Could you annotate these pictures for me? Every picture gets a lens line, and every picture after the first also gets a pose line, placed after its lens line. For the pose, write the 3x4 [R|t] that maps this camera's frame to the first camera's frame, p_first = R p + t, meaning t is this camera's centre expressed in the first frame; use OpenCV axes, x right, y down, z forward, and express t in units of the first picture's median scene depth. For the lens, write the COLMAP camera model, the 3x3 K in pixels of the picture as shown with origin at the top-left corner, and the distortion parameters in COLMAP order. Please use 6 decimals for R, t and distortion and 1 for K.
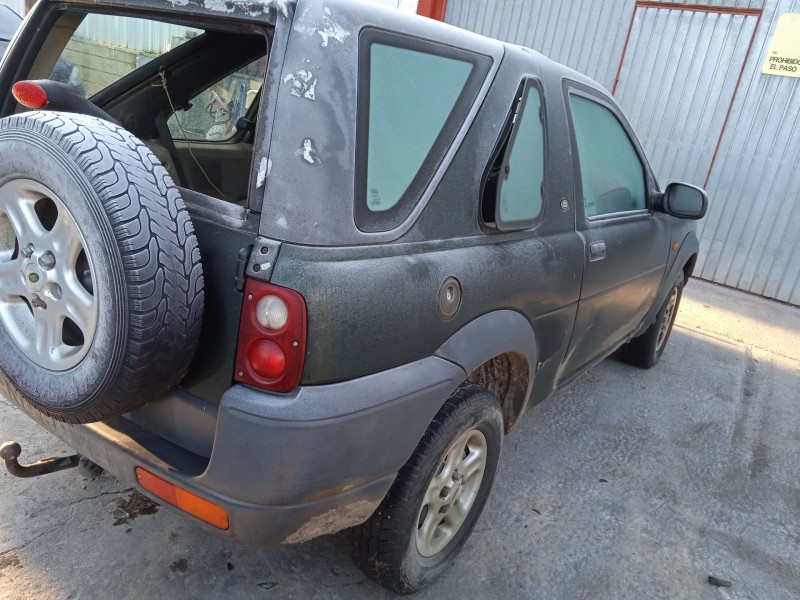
lens RADIAL K [[658.6, 0, 398.1], [0, 658.6, 297.1], [0, 0, 1]] dist [0.064161, -0.070756]
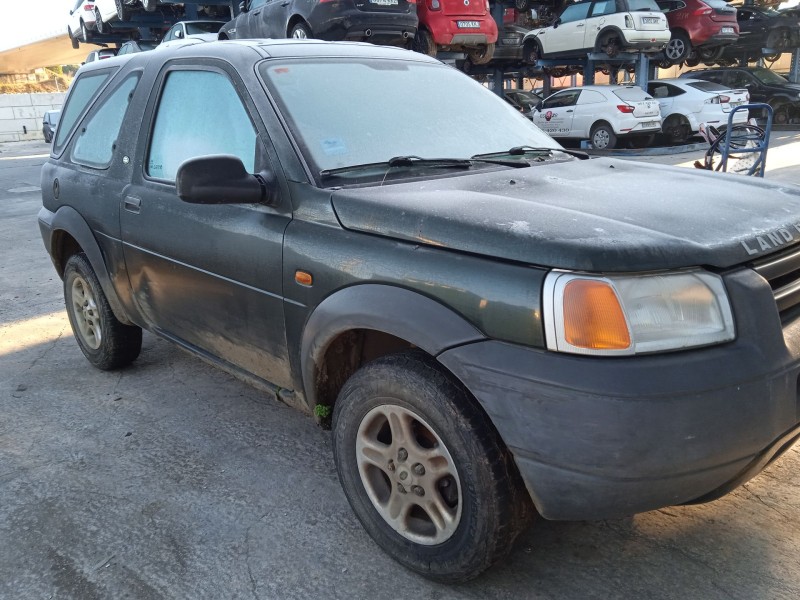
lens RADIAL K [[658.6, 0, 398.1], [0, 658.6, 297.1], [0, 0, 1]] dist [0.064161, -0.070756]
pose [[-0.195511, 0.128045, -0.972307, 1.239309], [-0.298052, 0.936785, 0.183299, -0.243064], [0.934313, 0.325635, -0.144987, 1.517051]]
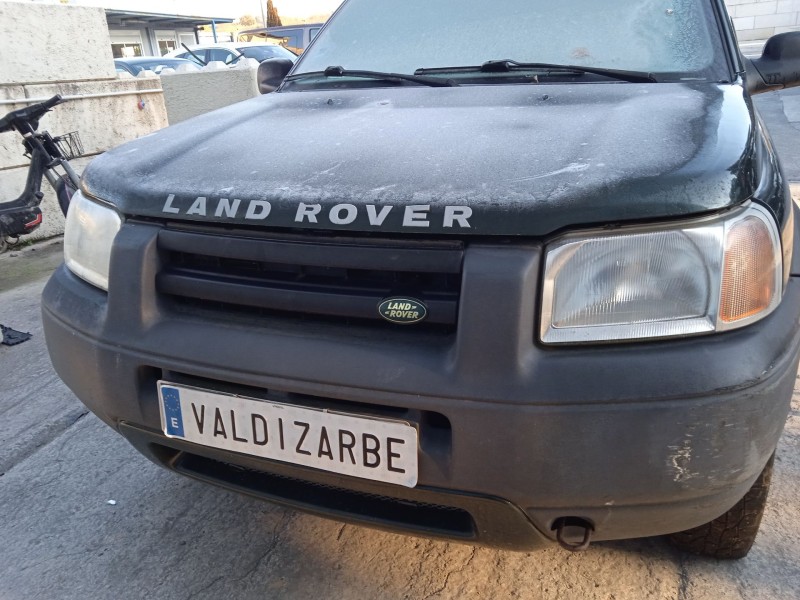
lens RADIAL K [[658.6, 0, 398.1], [0, 658.6, 297.1], [0, 0, 1]] dist [0.064161, -0.070756]
pose [[-0.968494, -0.007972, -0.248911, 0.565947], [-0.158618, 0.790279, 0.591861, -0.518097], [0.191991, 0.612695, -0.766645, 2.134430]]
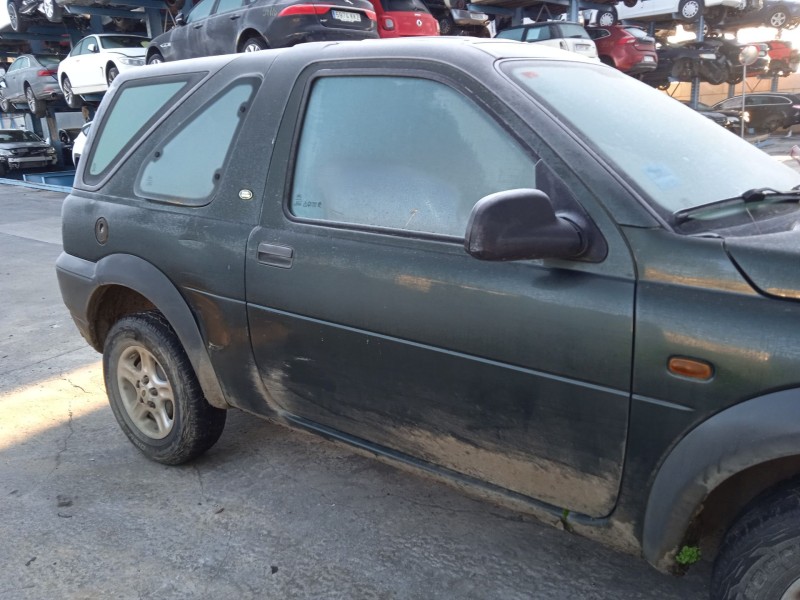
lens RADIAL K [[658.6, 0, 398.1], [0, 658.6, 297.1], [0, 0, 1]] dist [0.064161, -0.070756]
pose [[-0.035491, 0.100269, -0.994327, 1.048971], [-0.286937, 0.952039, 0.106247, -0.139179], [0.957292, 0.289080, -0.005018, 1.082373]]
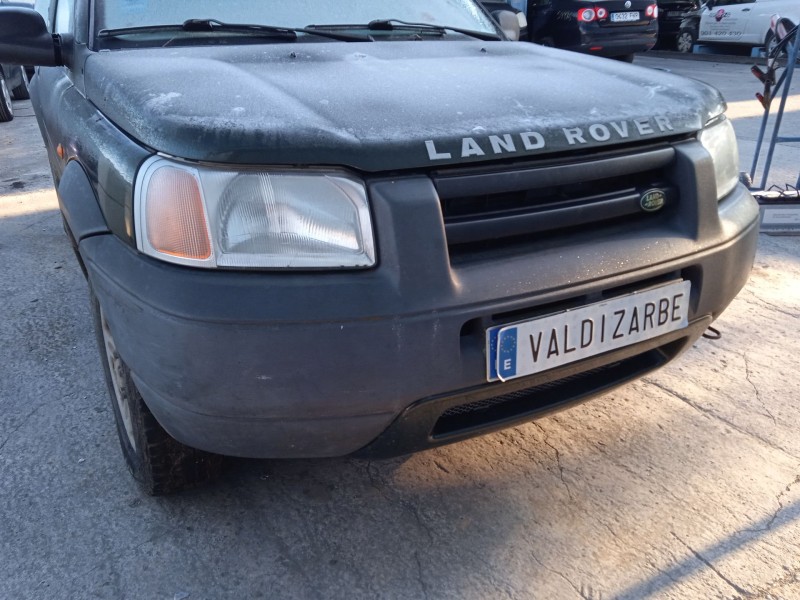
lens RADIAL K [[658.6, 0, 398.1], [0, 658.6, 297.1], [0, 0, 1]] dist [0.064161, -0.070756]
pose [[-0.434243, 0.217973, -0.874025, 1.018708], [-0.338016, 0.859951, 0.382400, -0.342826], [0.834972, 0.461489, -0.299749, 1.859710]]
